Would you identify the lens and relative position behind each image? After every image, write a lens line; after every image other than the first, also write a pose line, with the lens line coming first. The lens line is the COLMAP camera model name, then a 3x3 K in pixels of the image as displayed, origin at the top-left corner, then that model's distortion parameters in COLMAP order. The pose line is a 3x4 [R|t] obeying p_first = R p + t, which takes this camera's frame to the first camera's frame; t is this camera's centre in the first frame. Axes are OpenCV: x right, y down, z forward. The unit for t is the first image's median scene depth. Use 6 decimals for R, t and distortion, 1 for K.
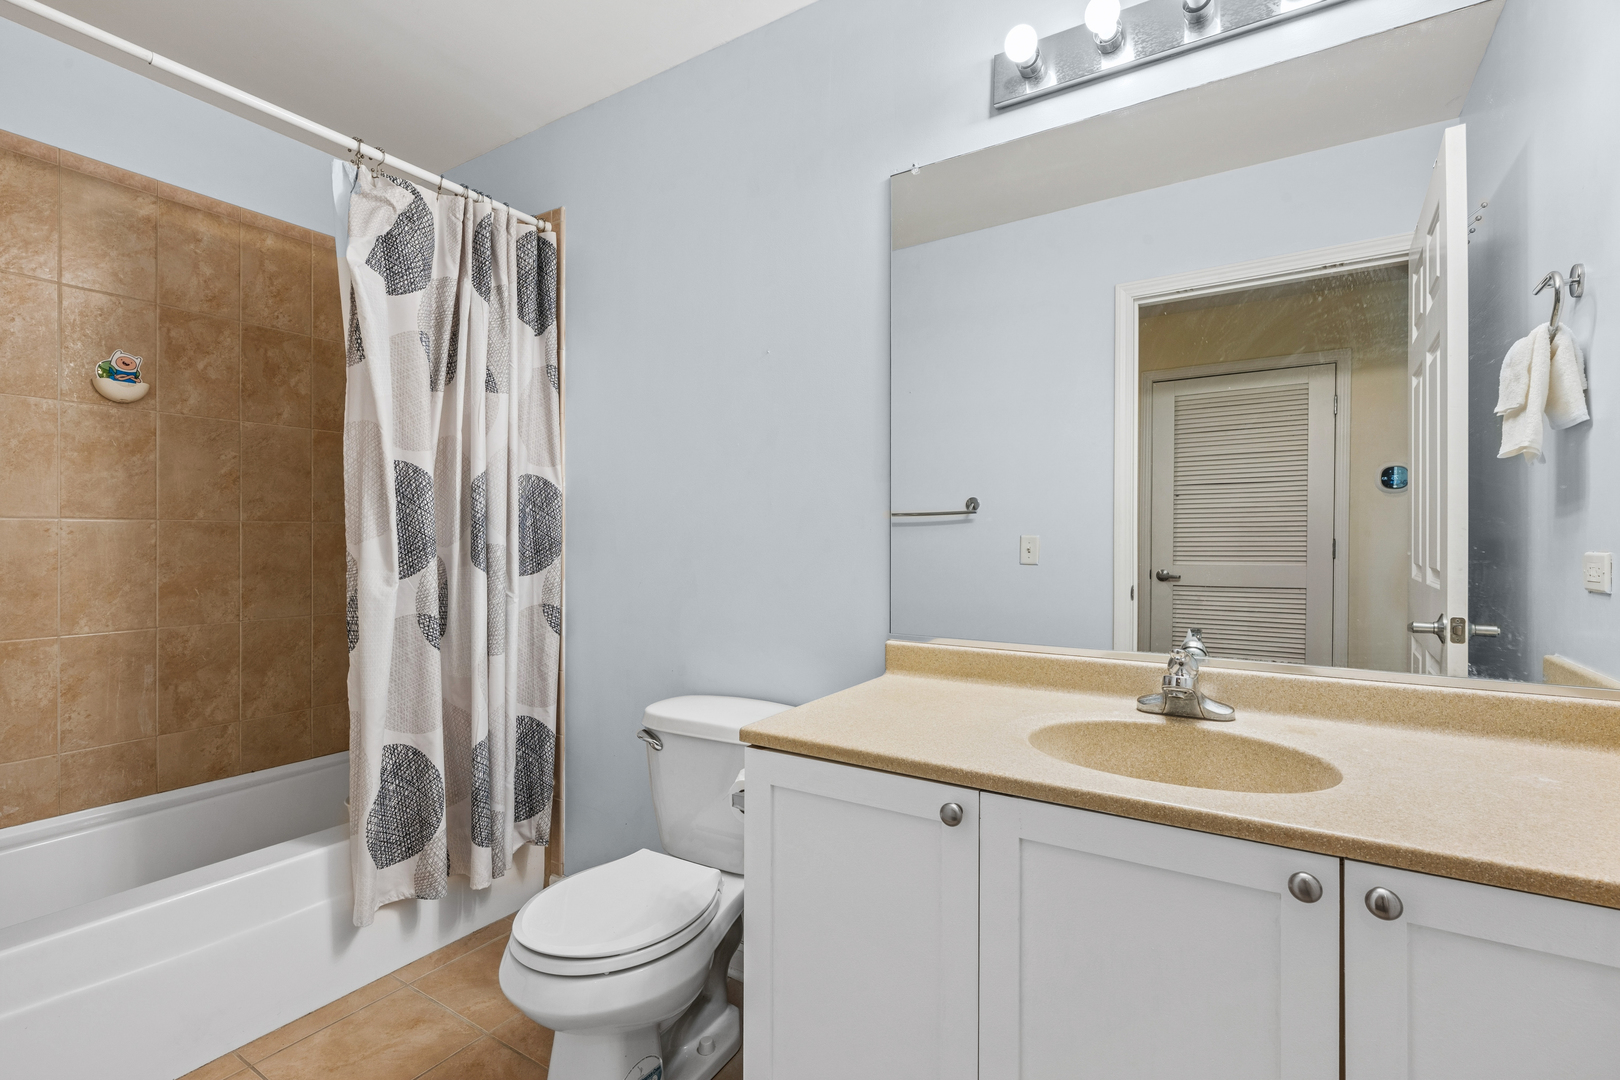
lens RADIAL K [[723.1, 0, 810.0], [0, 723.1, 540.0], [0, 0, 1]] dist [-0.001961, 0.000036]
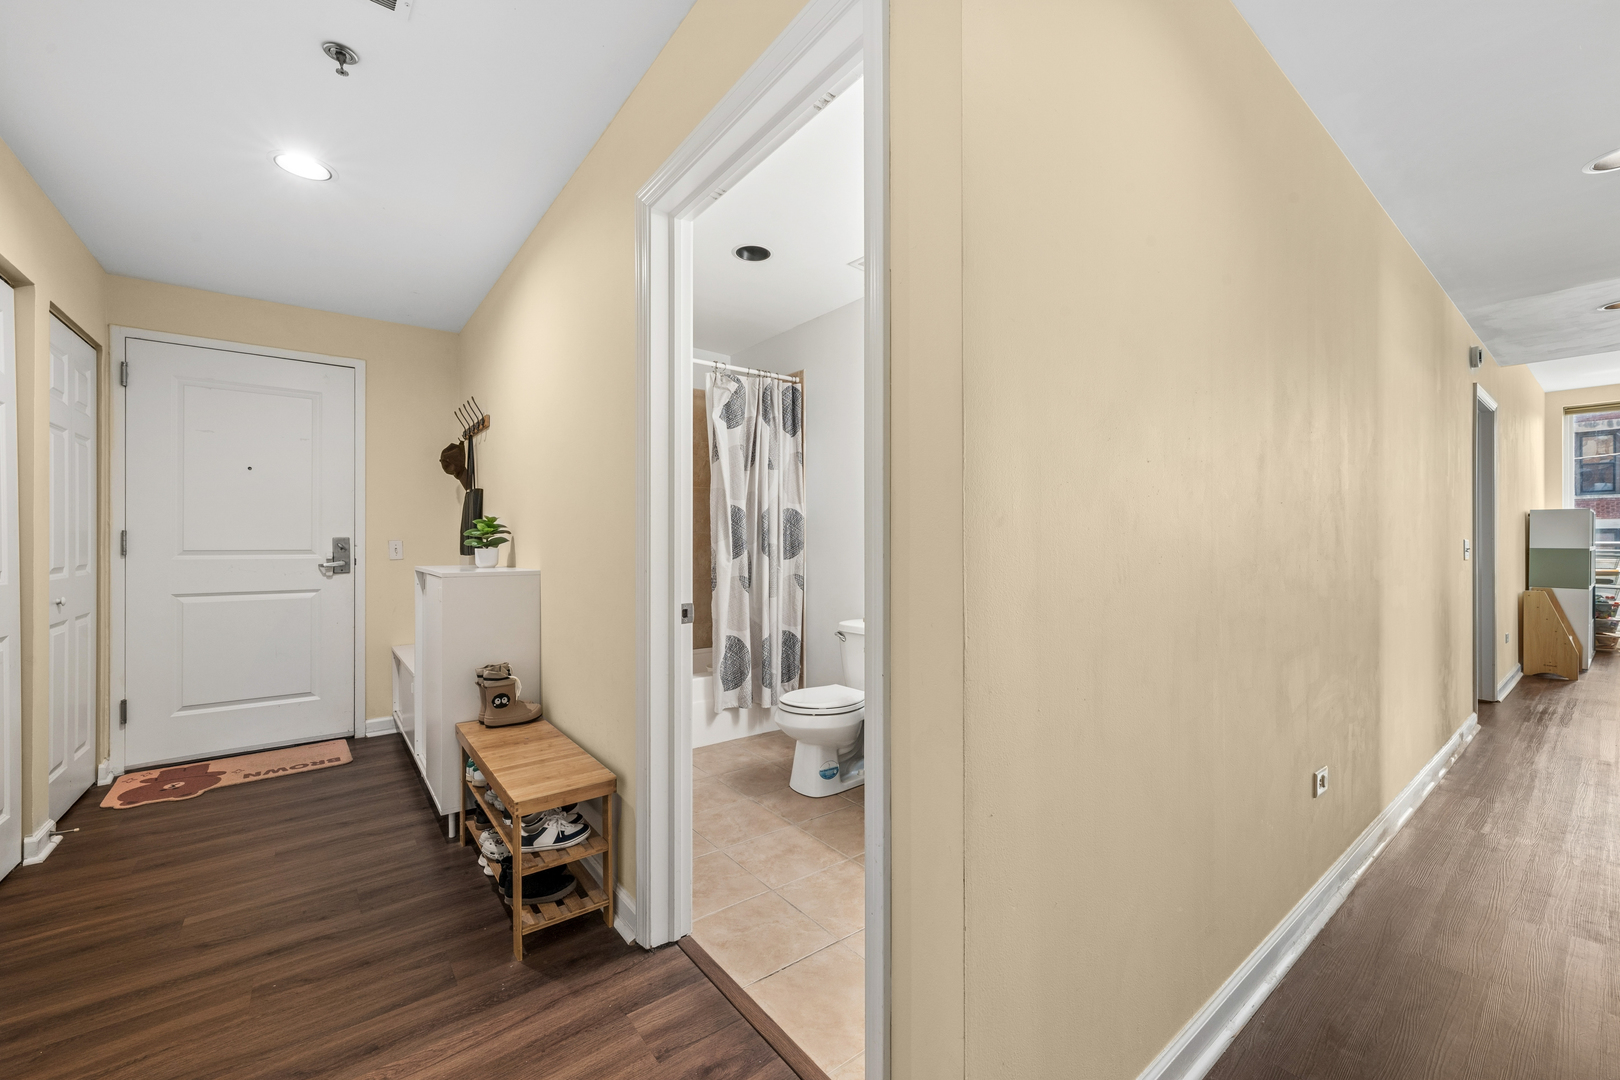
lens RADIAL K [[635.2, 0, 809.2], [0, 635.2, 543.6], [0, 0, 1]] dist [0.001781, 0.000180]
pose [[0.938559, -0.000802, -0.345117, 0.289584], [0.000586, 1.000000, -0.000728, 0.007408], [0.345118, 0.000481, 0.938559, -0.668107]]
